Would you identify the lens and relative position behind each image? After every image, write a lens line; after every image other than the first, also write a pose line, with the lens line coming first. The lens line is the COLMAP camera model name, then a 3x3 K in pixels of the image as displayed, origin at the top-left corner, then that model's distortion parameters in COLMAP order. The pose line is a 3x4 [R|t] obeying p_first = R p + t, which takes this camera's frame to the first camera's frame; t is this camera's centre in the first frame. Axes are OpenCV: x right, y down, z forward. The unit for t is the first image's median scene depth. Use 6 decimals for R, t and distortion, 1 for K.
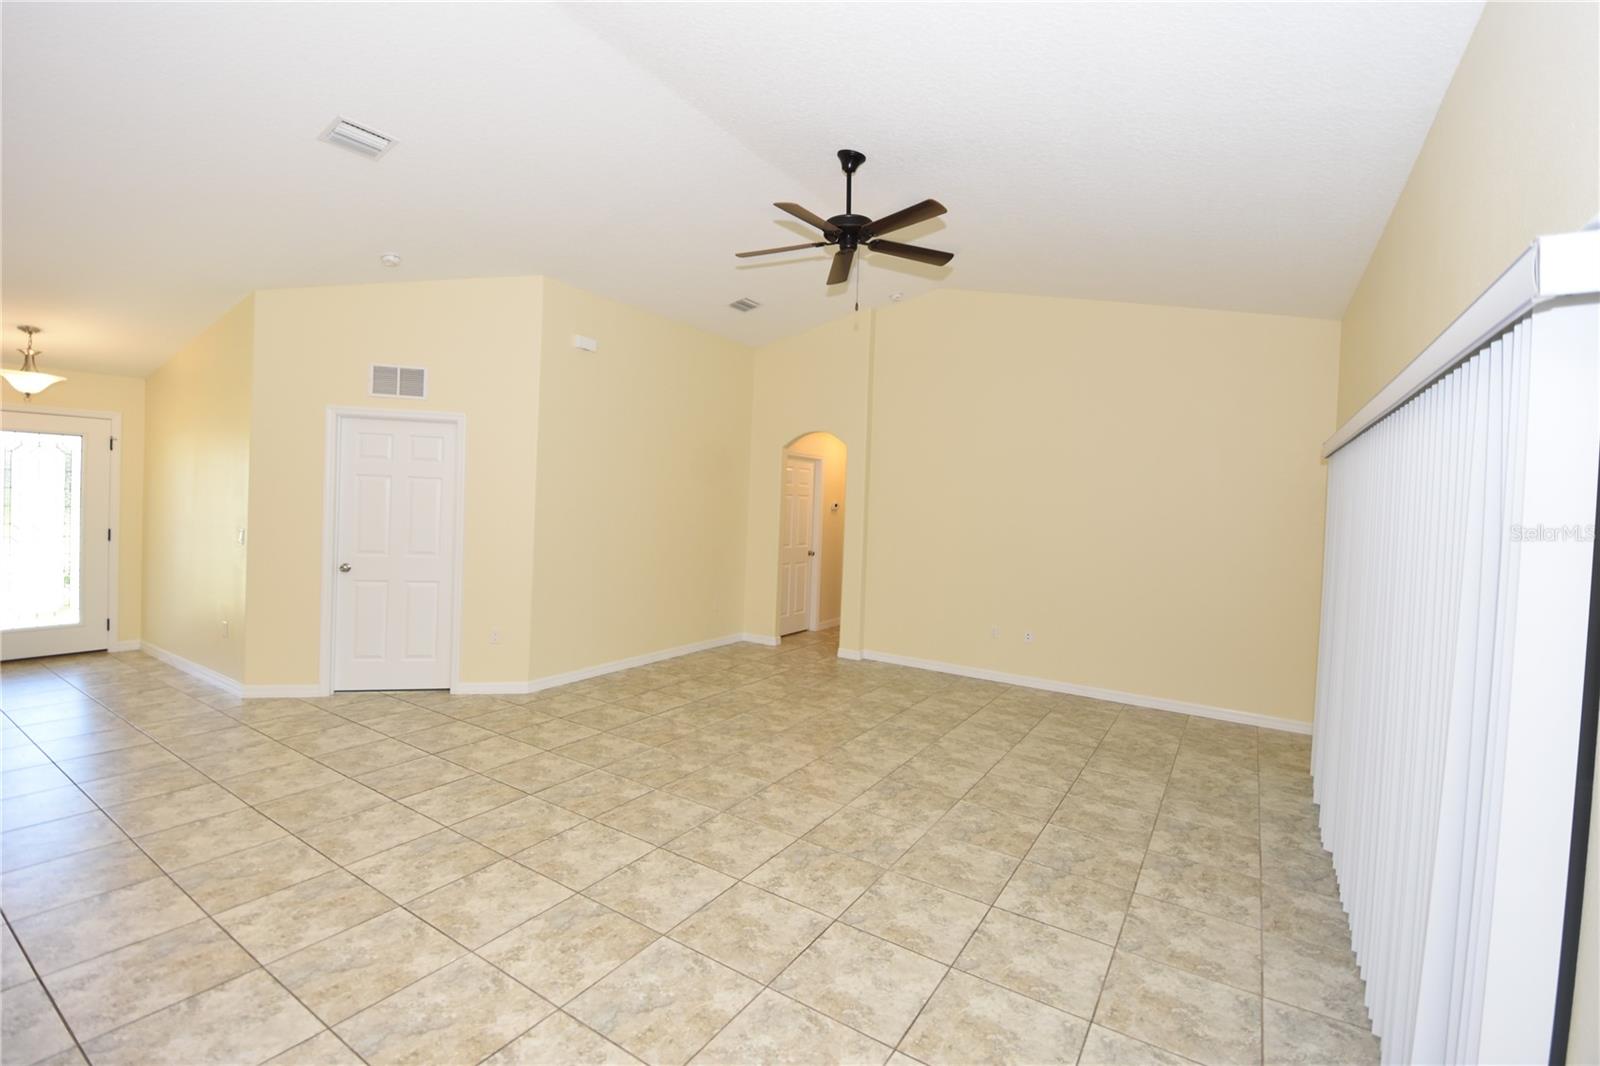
lens RADIAL K [[703.8, 0, 791.0], [0, 703.8, 507.0], [0, 0, 1]] dist [-0.001434, -0.012162]
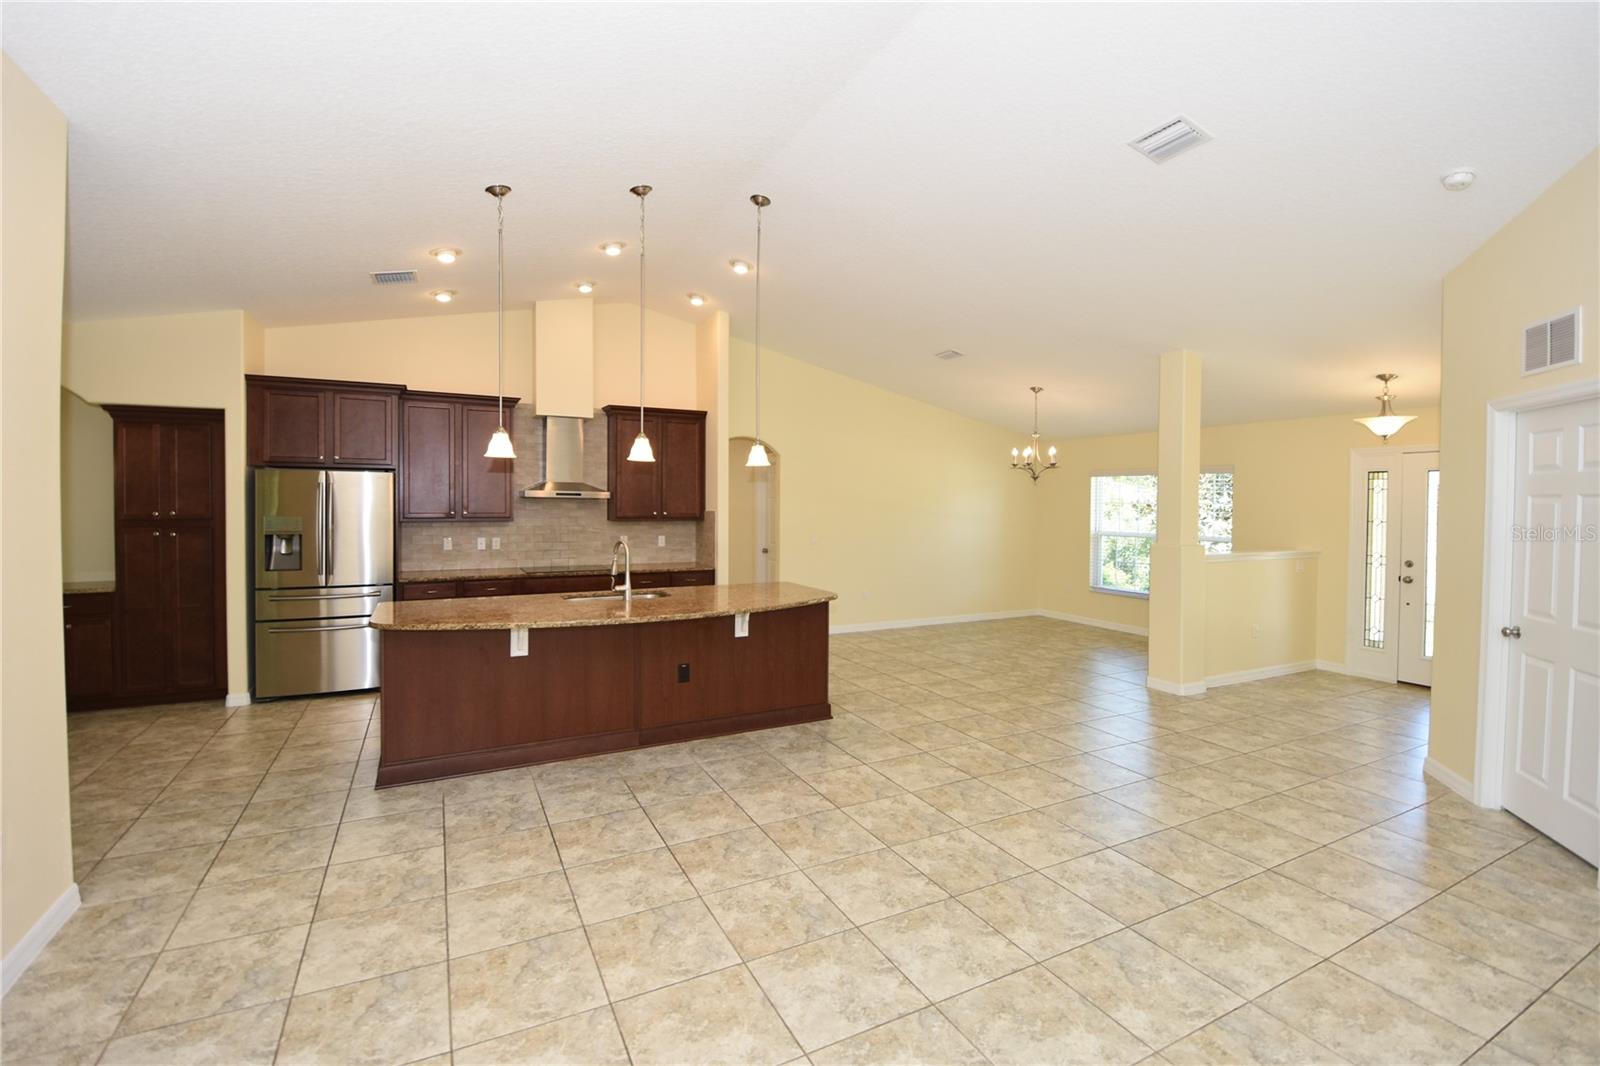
lens RADIAL K [[703.8, 0, 798.5], [0, 703.8, 505.7], [0, 0, 1]] dist [-0.001434, -0.012162]
pose [[-0.494874, -0.036686, -0.868190, 0.344745], [-0.036929, 0.999094, -0.021167, 0.003447], [0.868180, 0.021586, -0.495780, 0.829838]]
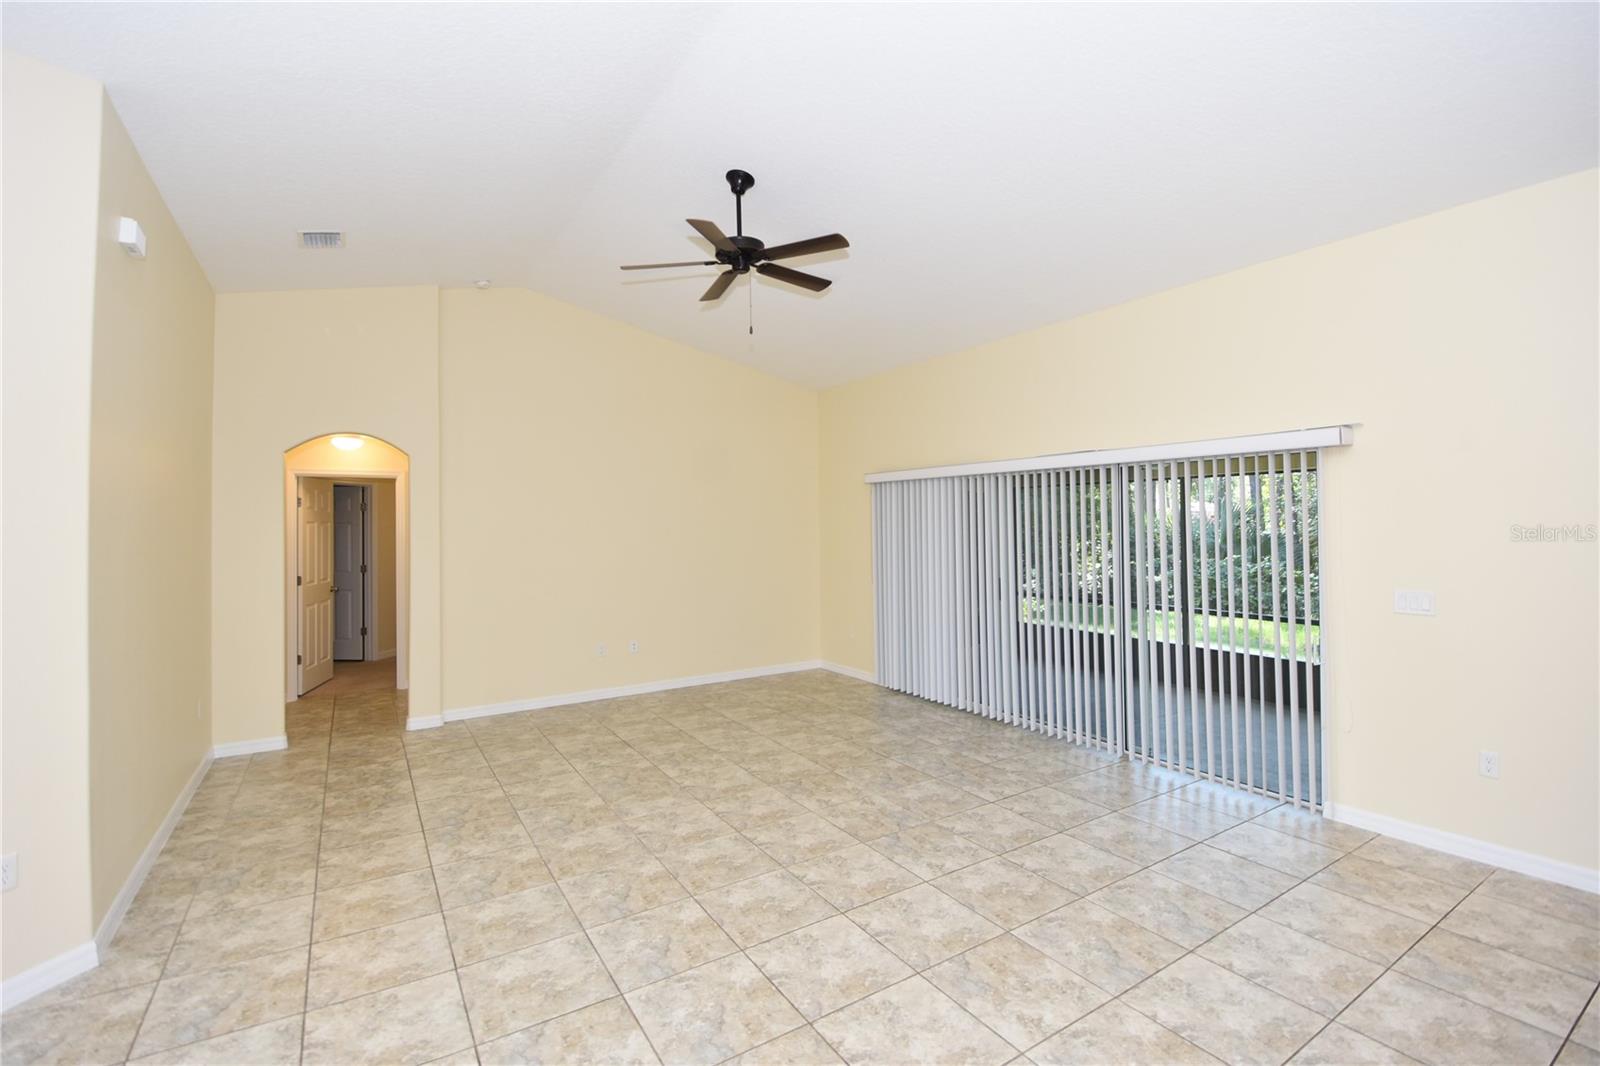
lens RADIAL K [[703.8, 0, 792.8], [0, 703.8, 518.5], [0, 0, 1]] dist [-0.001434, -0.012162]
pose [[0.423626, -0.036041, 0.905120, -0.688077], [0.038250, 0.999029, 0.021879, -0.029244], [-0.905029, 0.025352, 0.424593, 0.450250]]
